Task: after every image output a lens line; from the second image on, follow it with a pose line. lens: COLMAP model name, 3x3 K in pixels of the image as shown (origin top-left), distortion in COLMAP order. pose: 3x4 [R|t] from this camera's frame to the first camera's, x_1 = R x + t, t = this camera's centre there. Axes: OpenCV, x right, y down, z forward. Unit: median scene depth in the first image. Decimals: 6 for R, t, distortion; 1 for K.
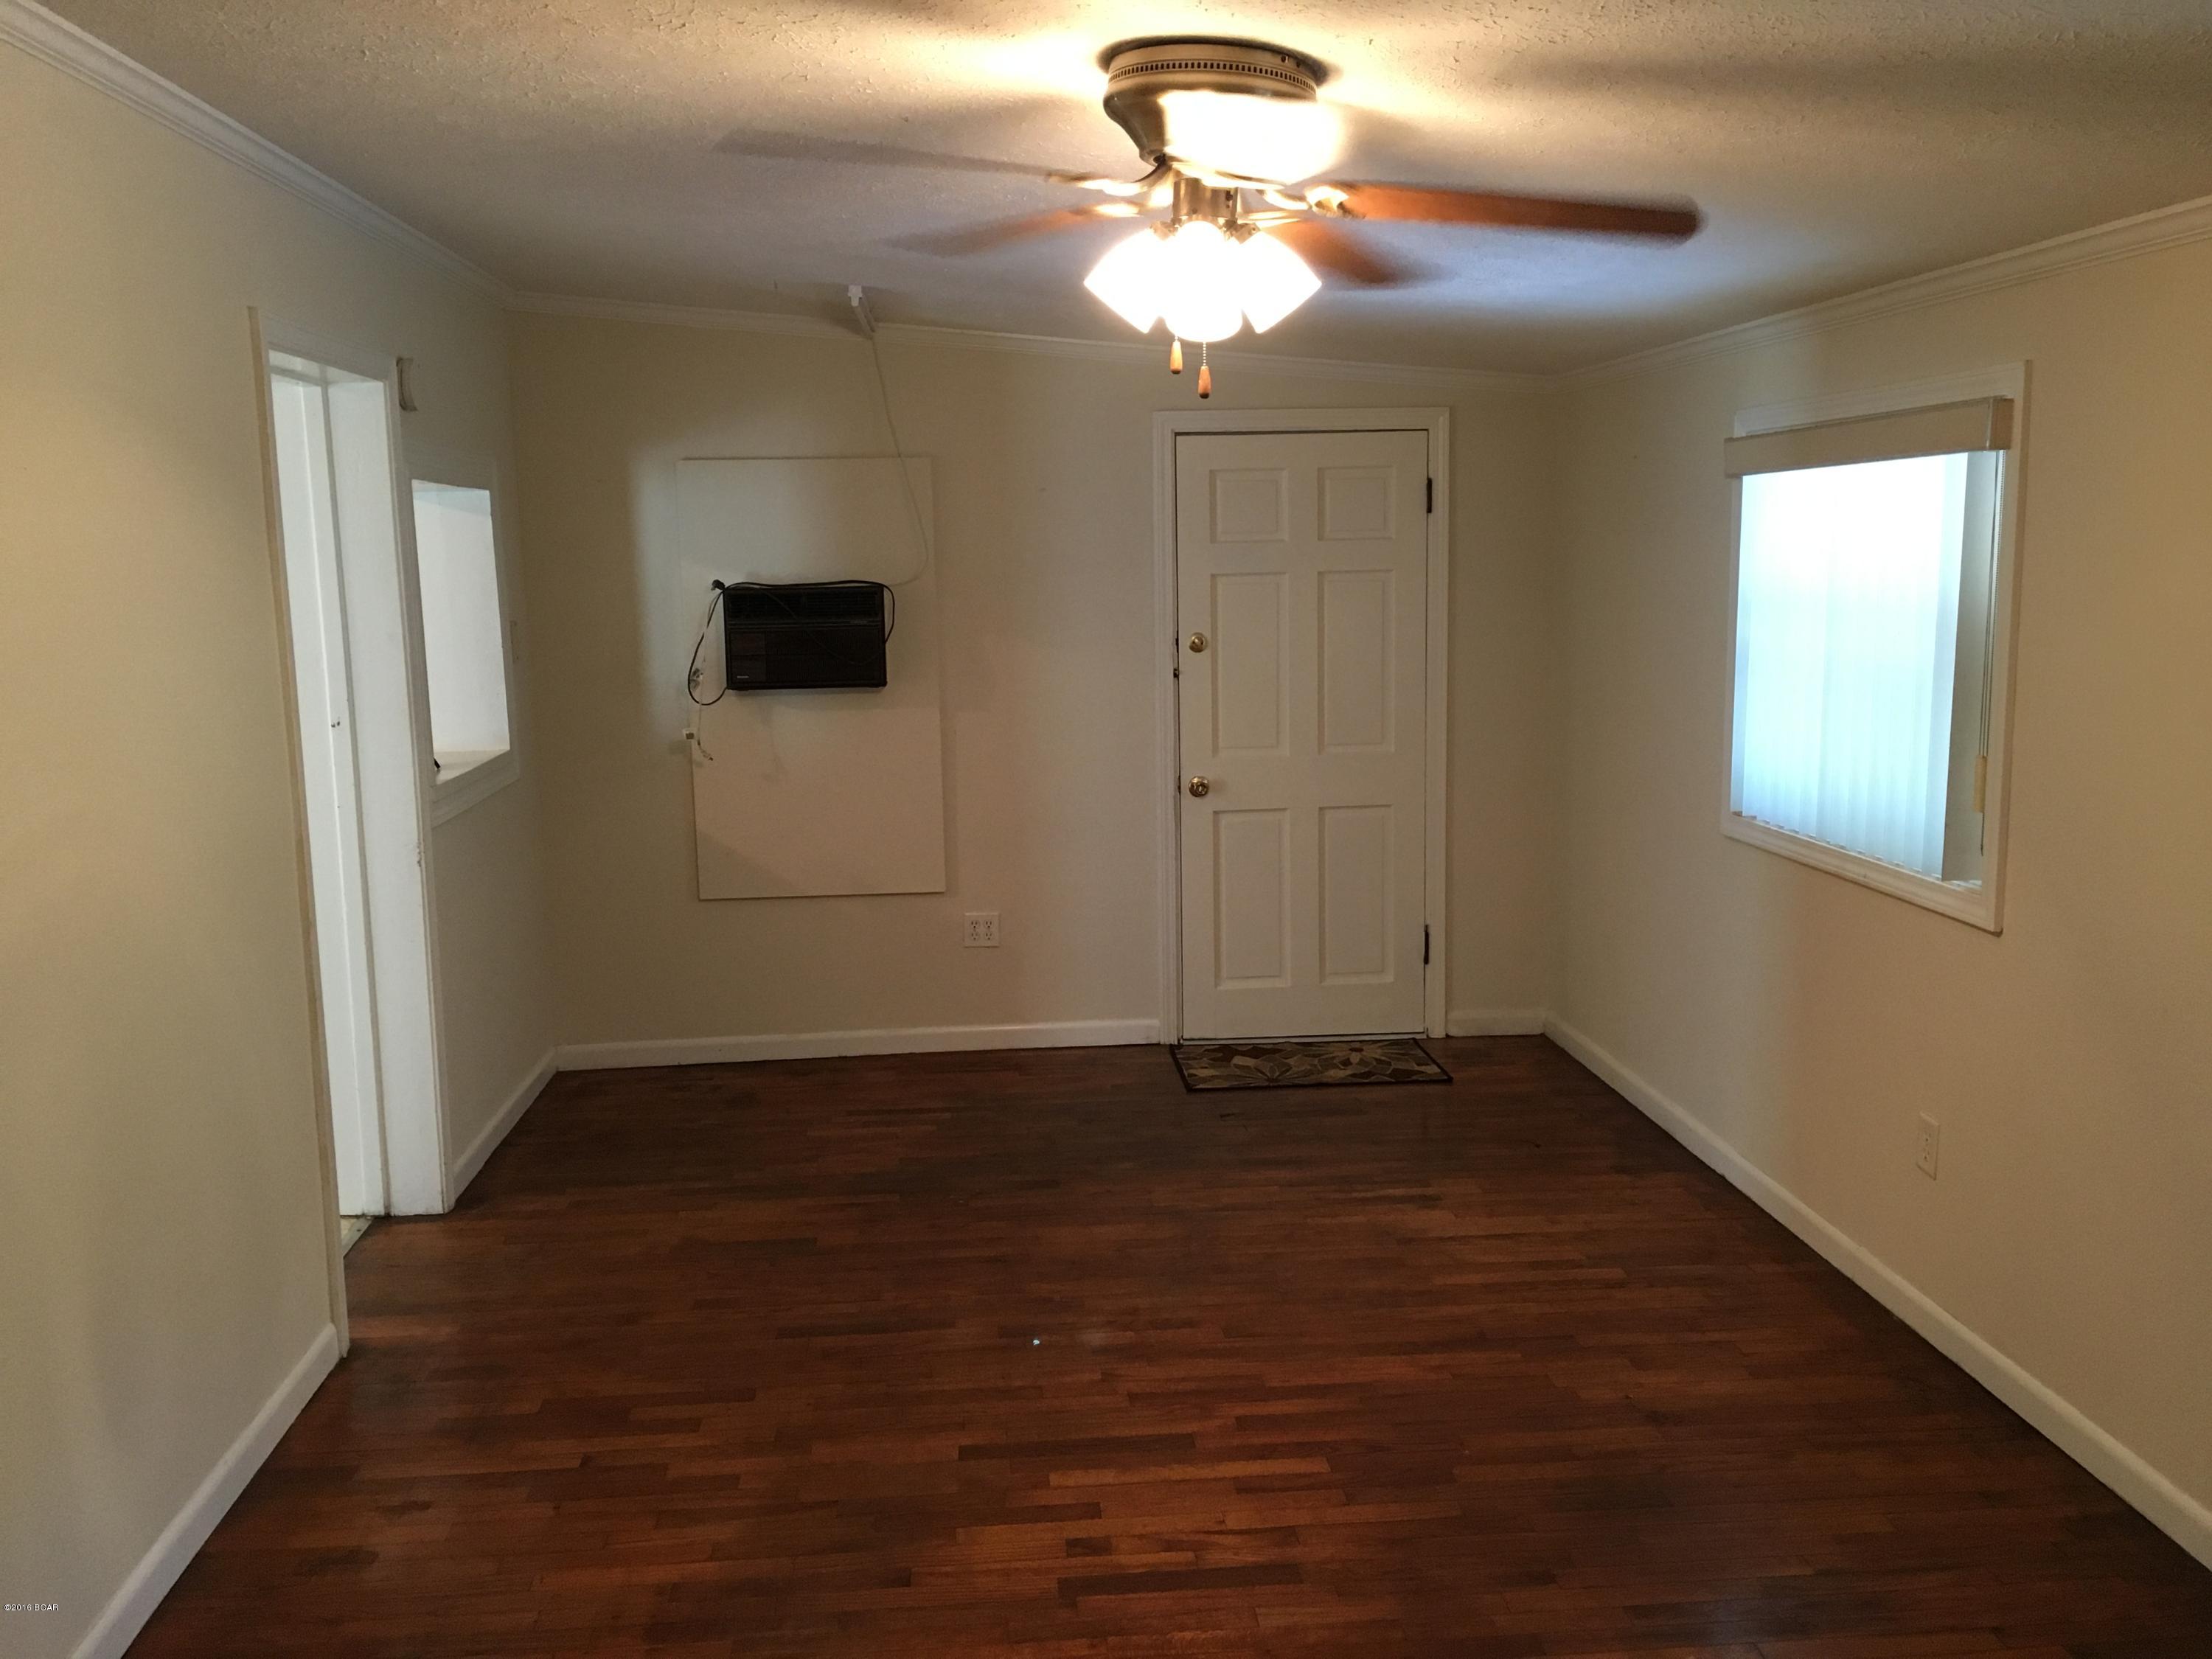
lens RADIAL K [[1899.2, 0, 1106.0], [0, 1899.2, 829.5], [0, 0, 1]] dist [0.007713, 0.004106]
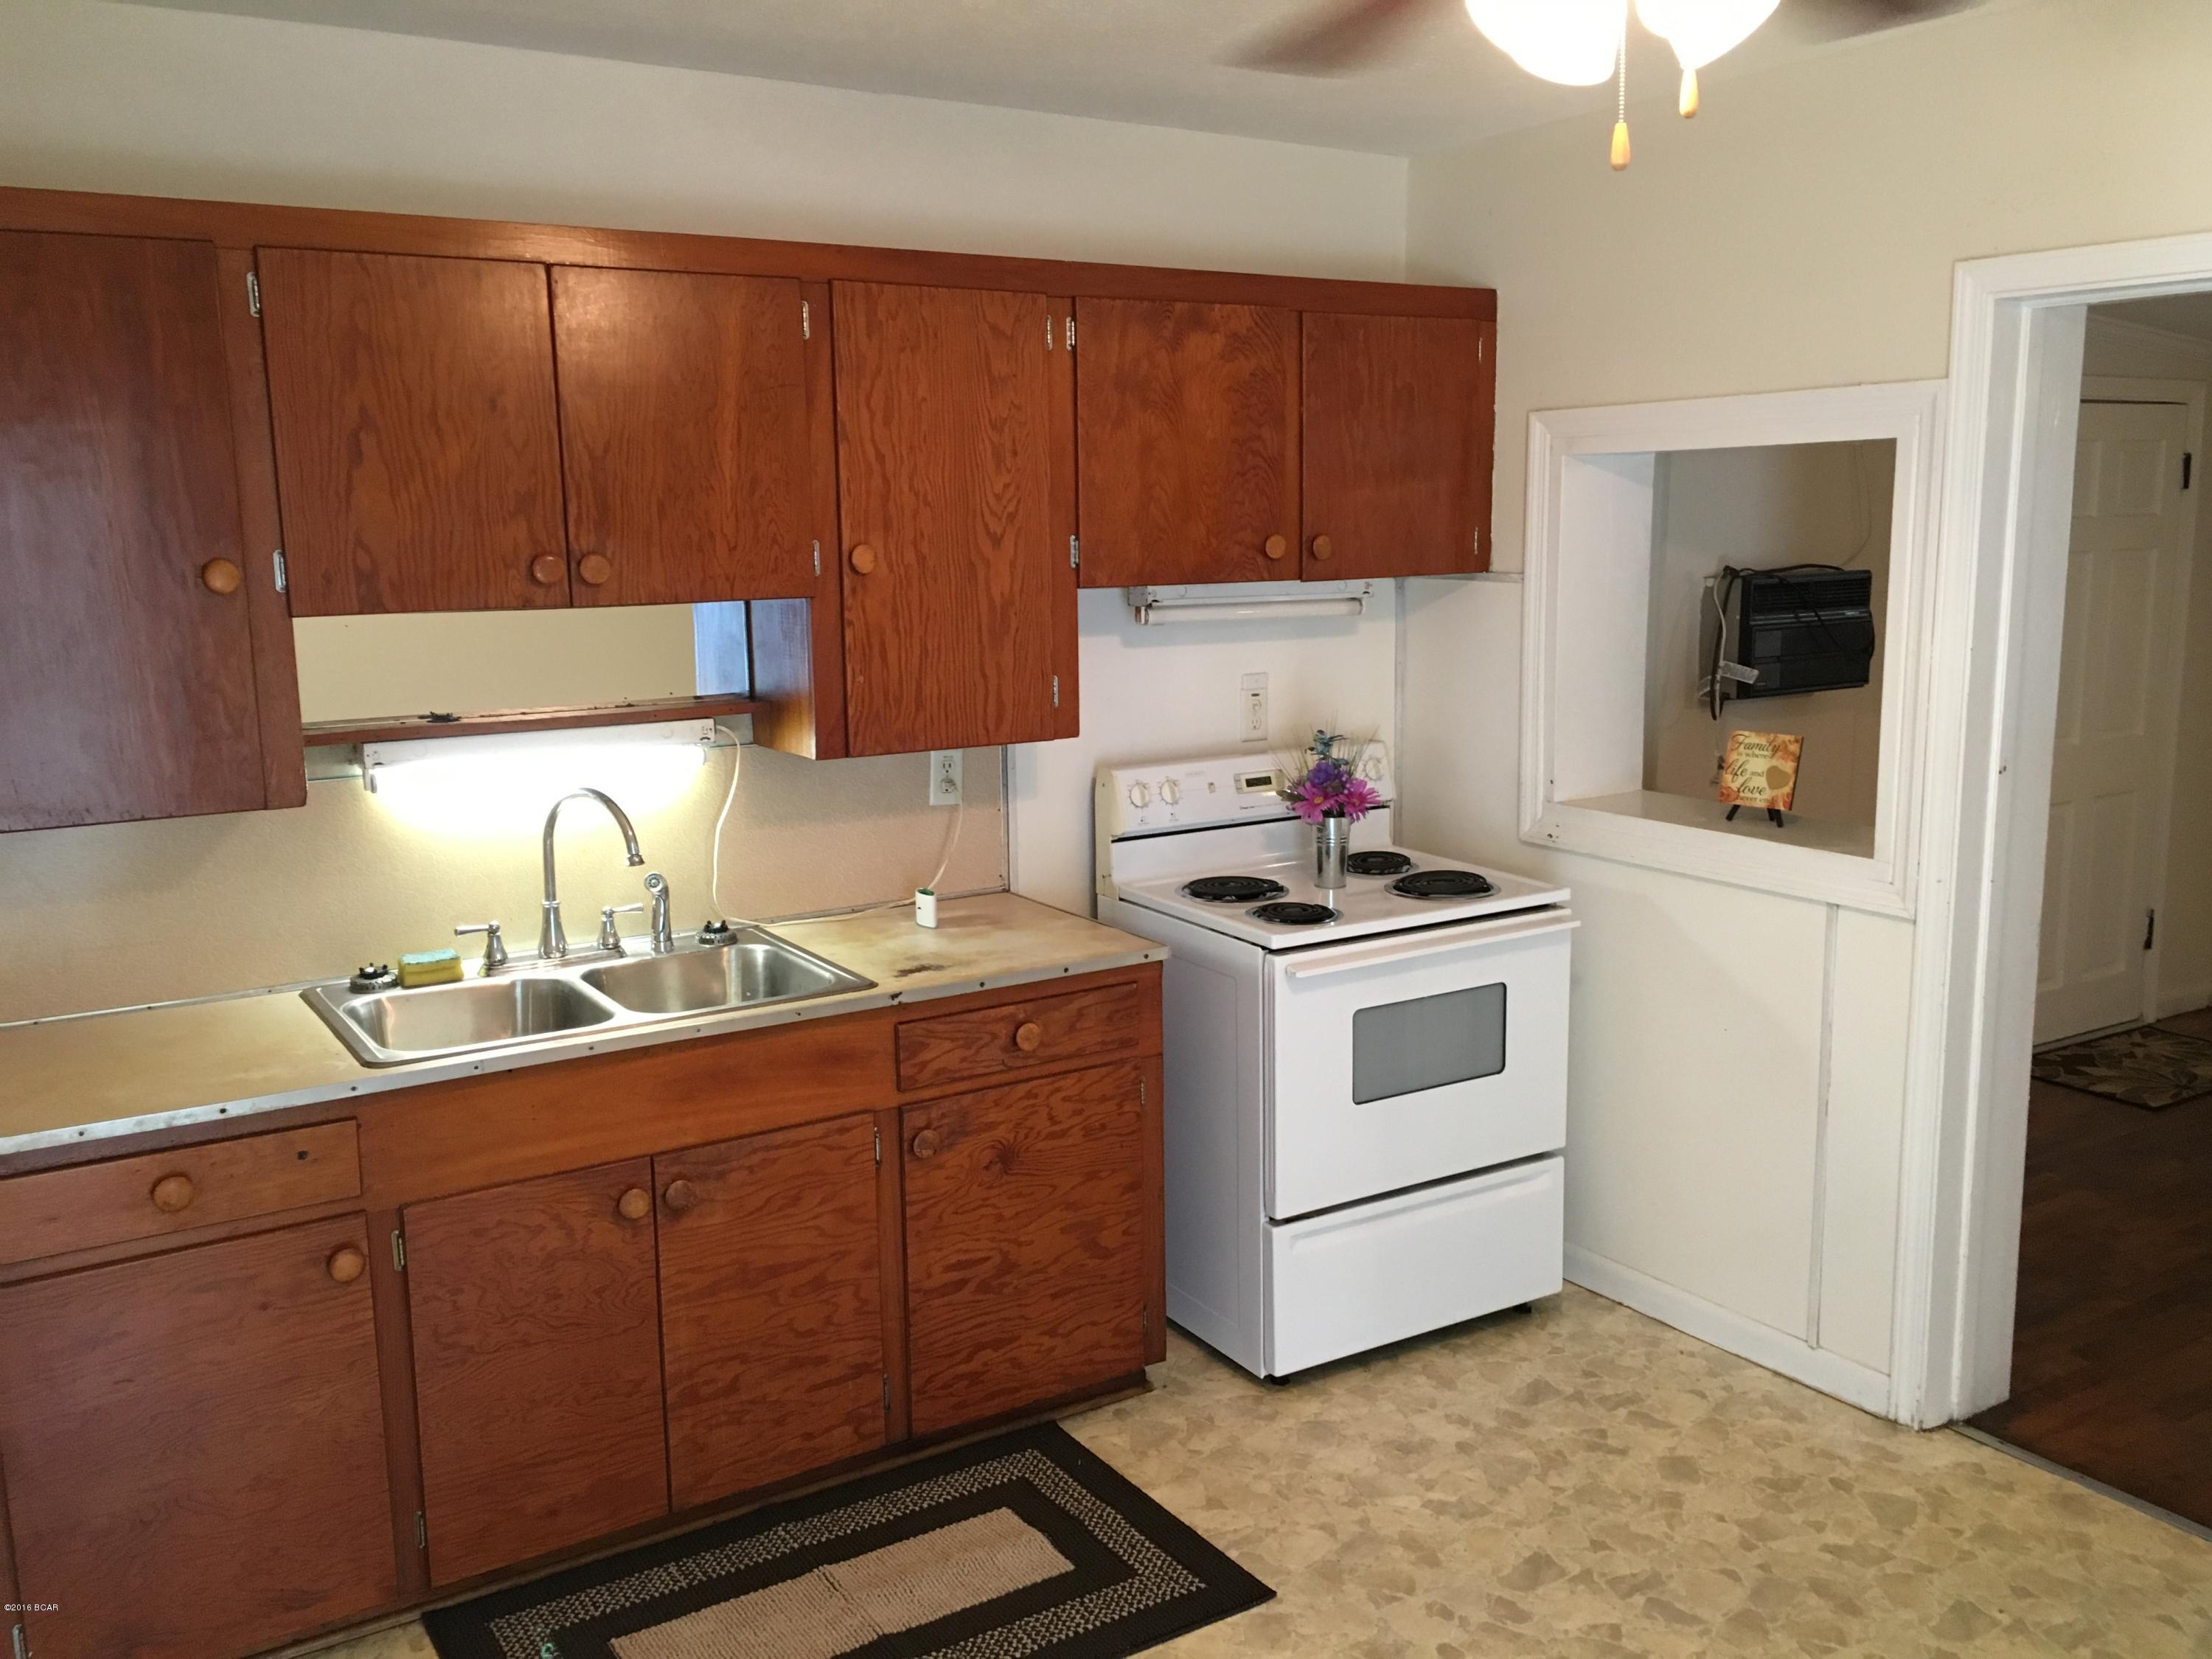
lens RADIAL K [[1899.2, 0, 1106.0], [0, 1899.2, 829.5], [0, 0, 1]] dist [0.007713, 0.004106]
pose [[0.888148, -0.068433, 0.454434, -0.780845], [0.063035, 0.997645, 0.027039, -0.053544], [-0.455214, 0.004631, 0.890370, 0.382444]]
